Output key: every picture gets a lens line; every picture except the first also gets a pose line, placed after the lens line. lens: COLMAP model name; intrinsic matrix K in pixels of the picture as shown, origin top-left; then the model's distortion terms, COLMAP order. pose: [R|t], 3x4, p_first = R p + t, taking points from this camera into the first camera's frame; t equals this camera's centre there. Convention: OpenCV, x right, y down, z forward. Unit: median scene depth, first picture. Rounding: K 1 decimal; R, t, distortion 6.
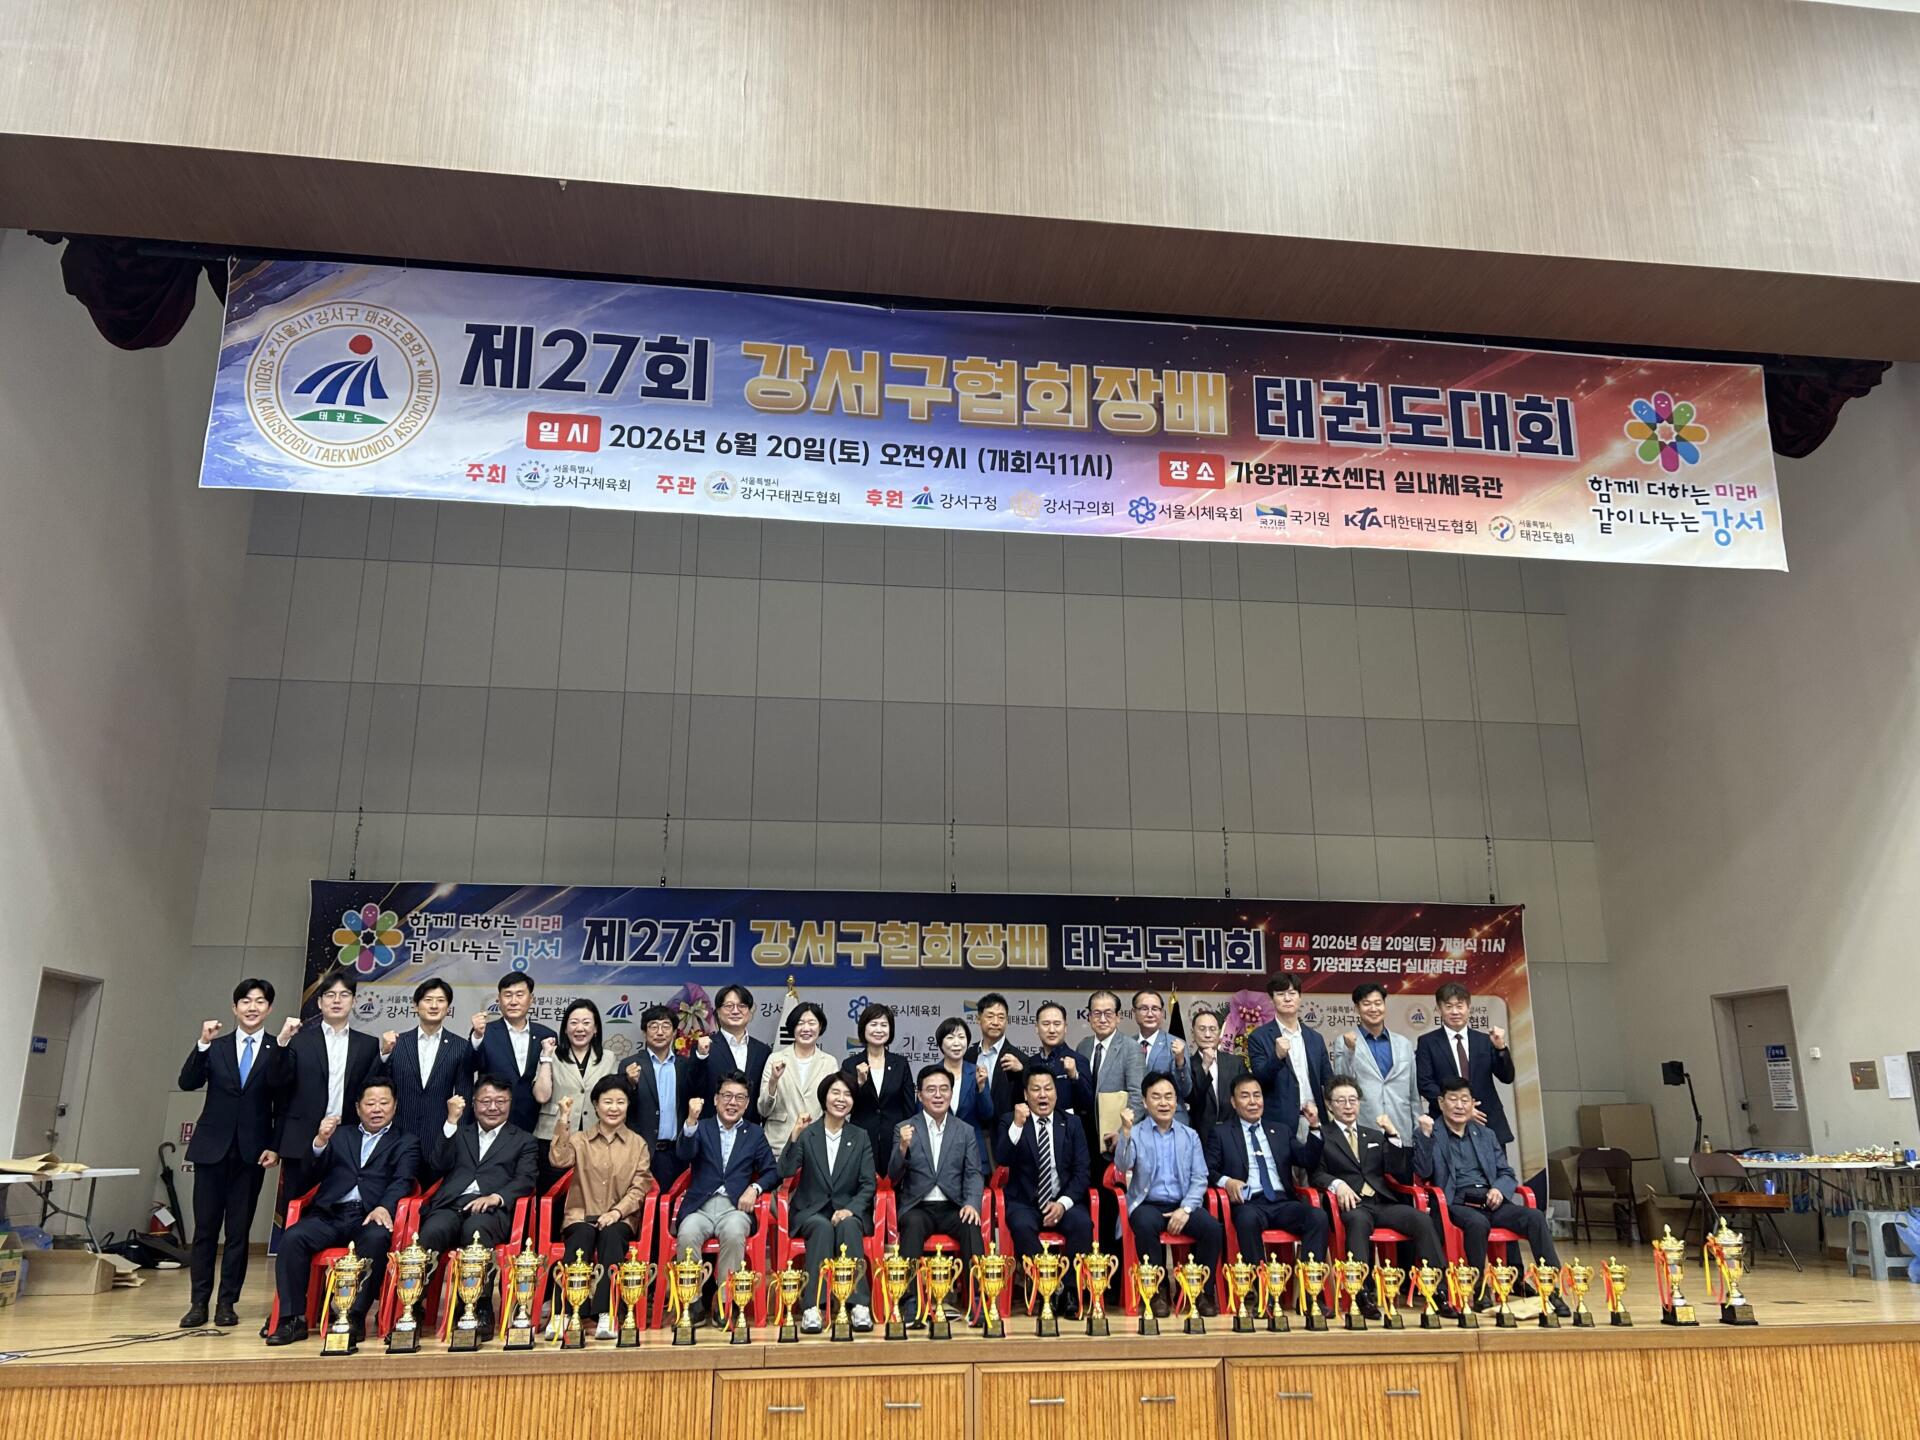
lens RADIAL K [[1451.6, 0, 960.5], [0, 1451.6, 715.6], [0, 0, 1]] dist [0.049963, -0.052106]
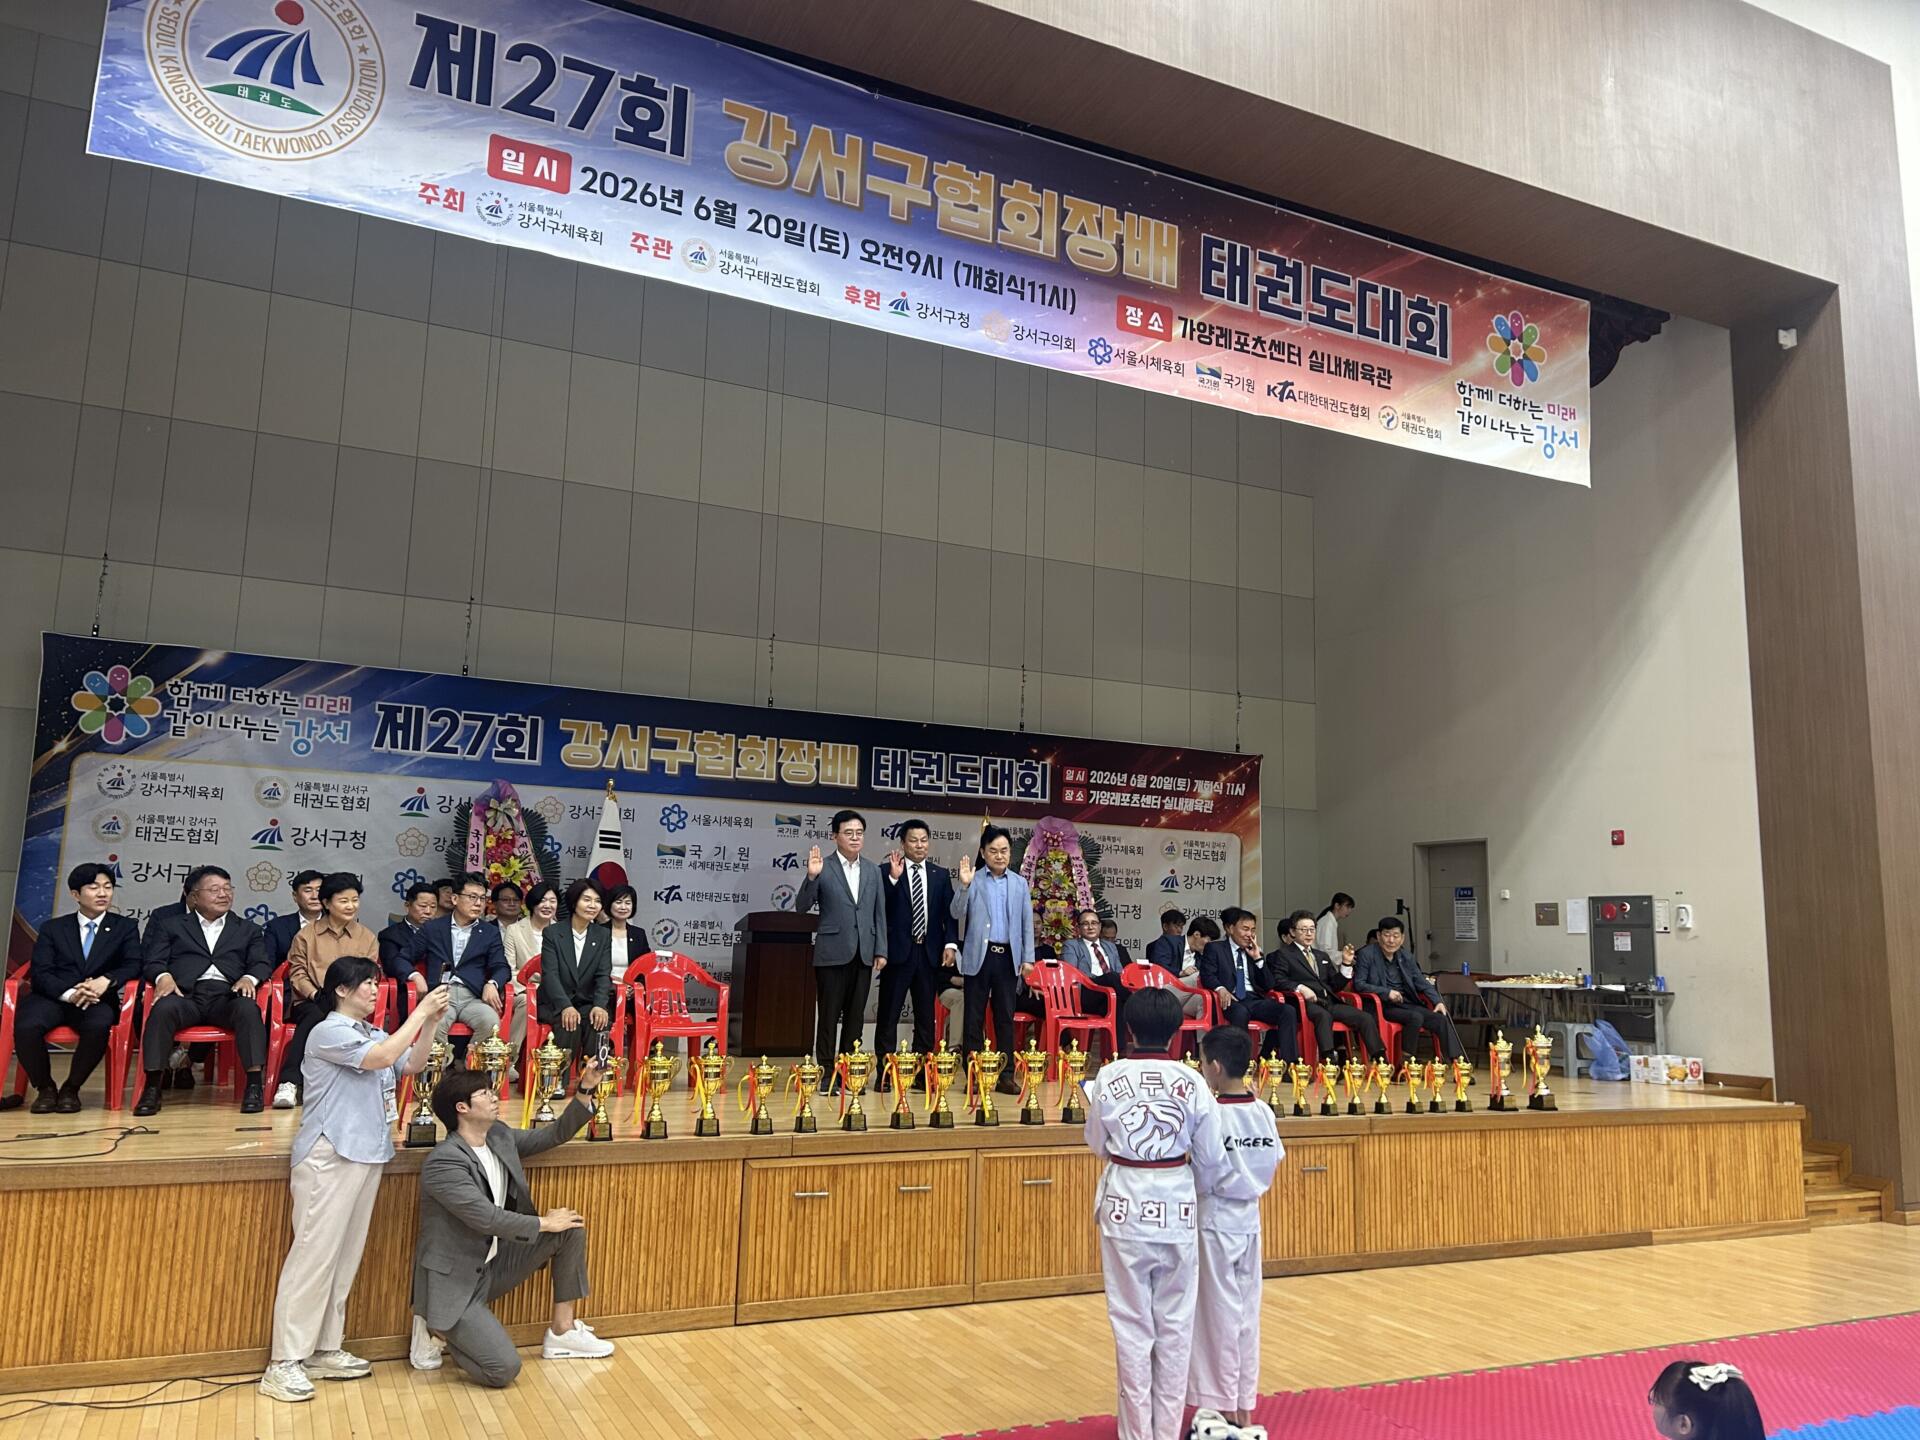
lens RADIAL K [[1451.6, 0, 974.5], [0, 1451.6, 718.0], [0, 0, 1]] dist [0.049963, -0.052106]
pose [[0.950070, 0.074789, 0.302943, -0.254489], [-0.110938, 0.988380, 0.103912, 0.016623], [-0.291651, -0.132332, 0.947327, 0.027623]]
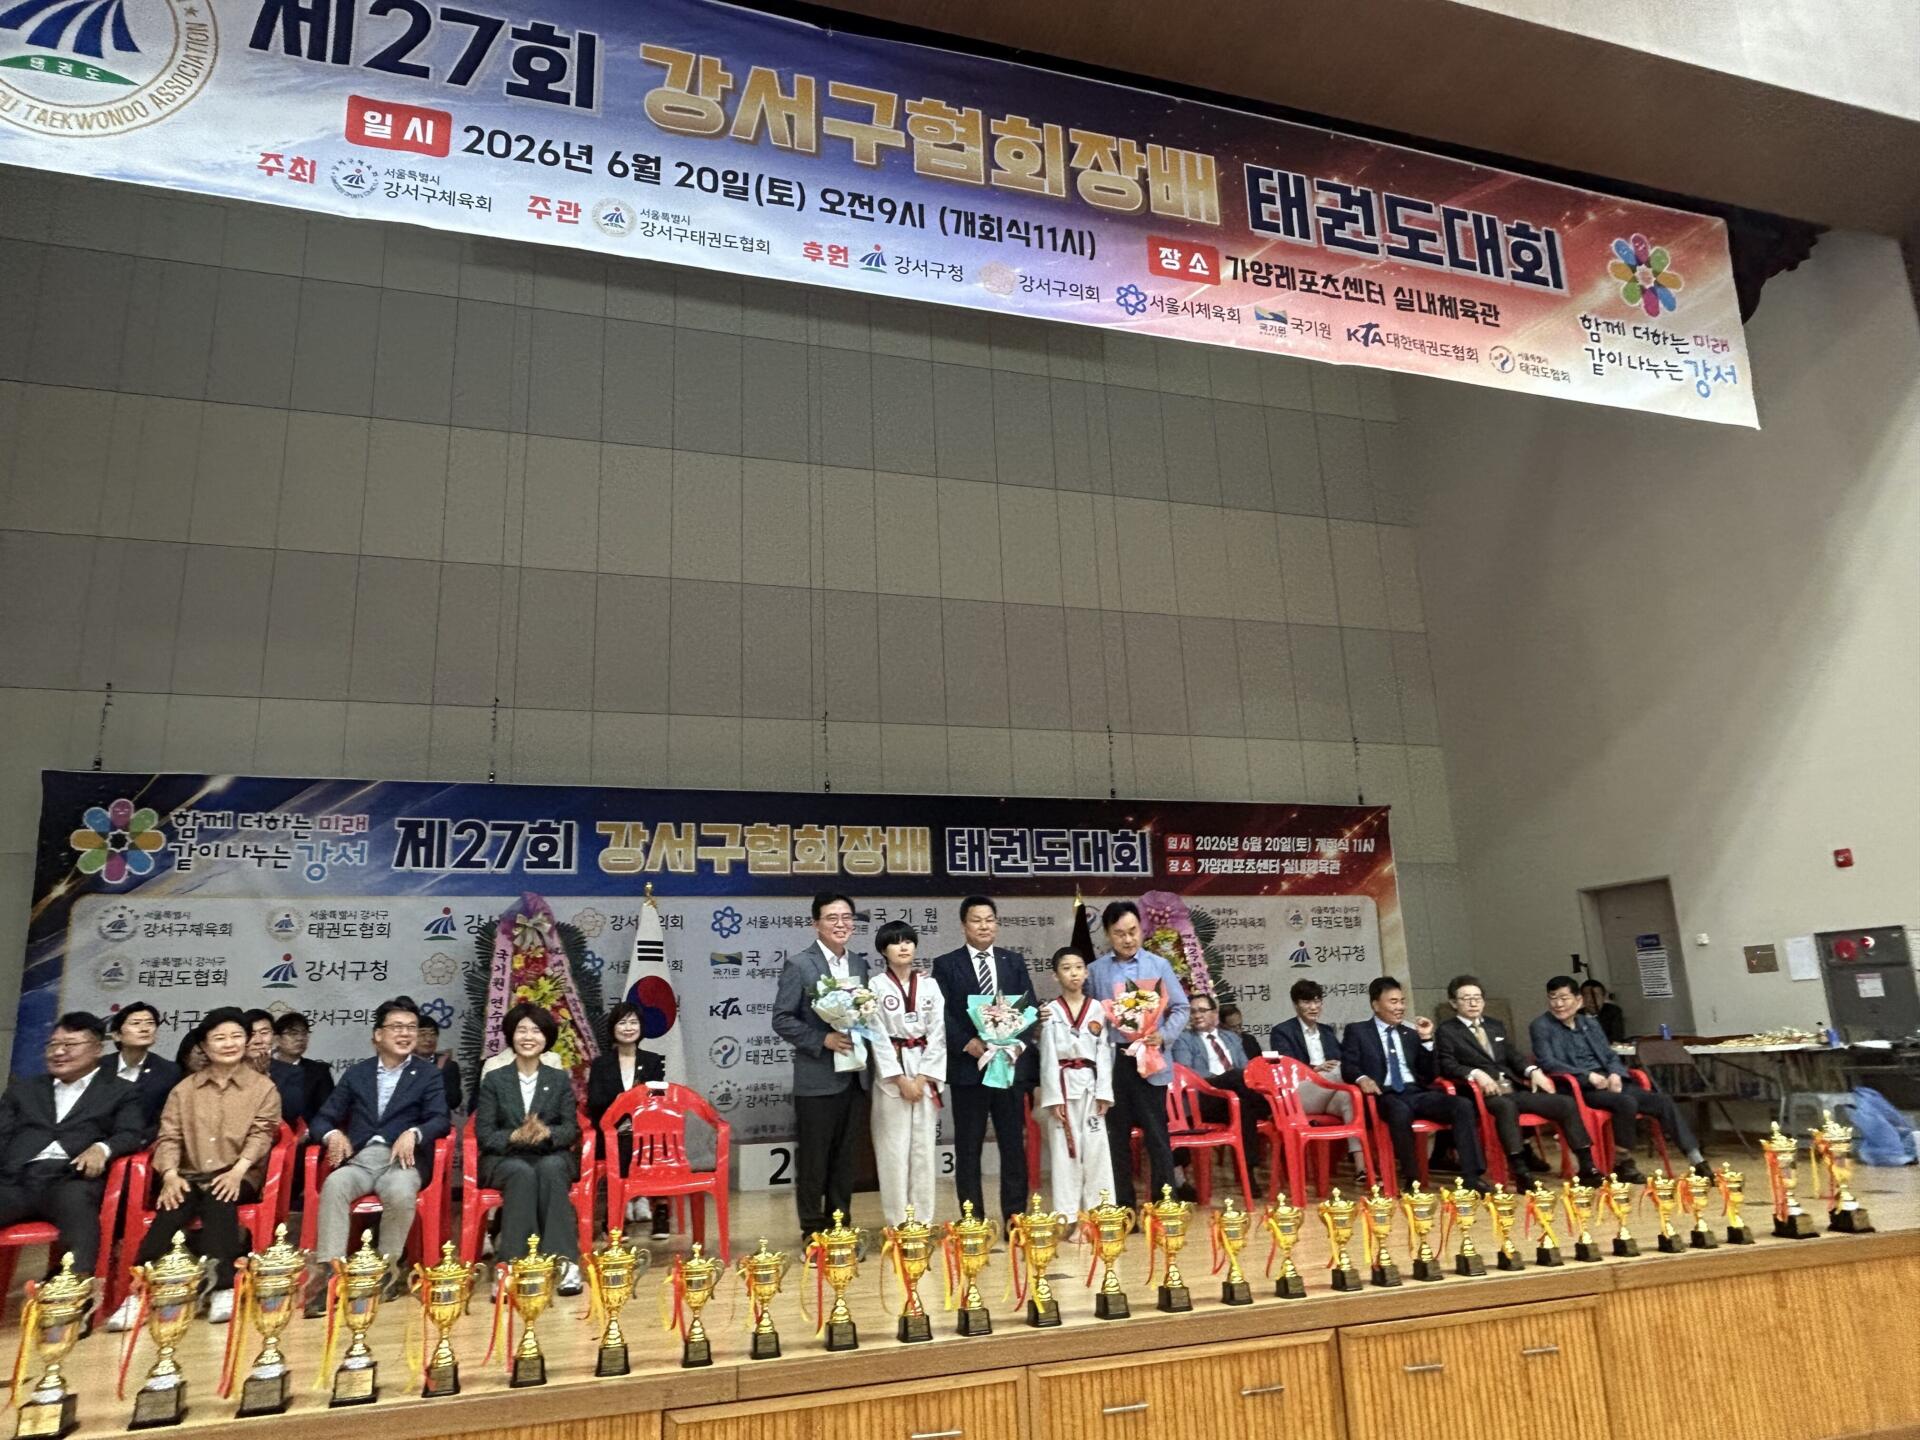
lens RADIAL K [[1290.2, 0, 953.6], [0, 1290.2, 715.4], [0, 0, 1]] dist [-0.017057, 0.013430]
pose [[0.983324, 0.010235, 0.181573, -0.108683], [-0.014251, 0.999682, 0.020826, 0.084350], [-0.181302, -0.023066, 0.983157, 0.298197]]
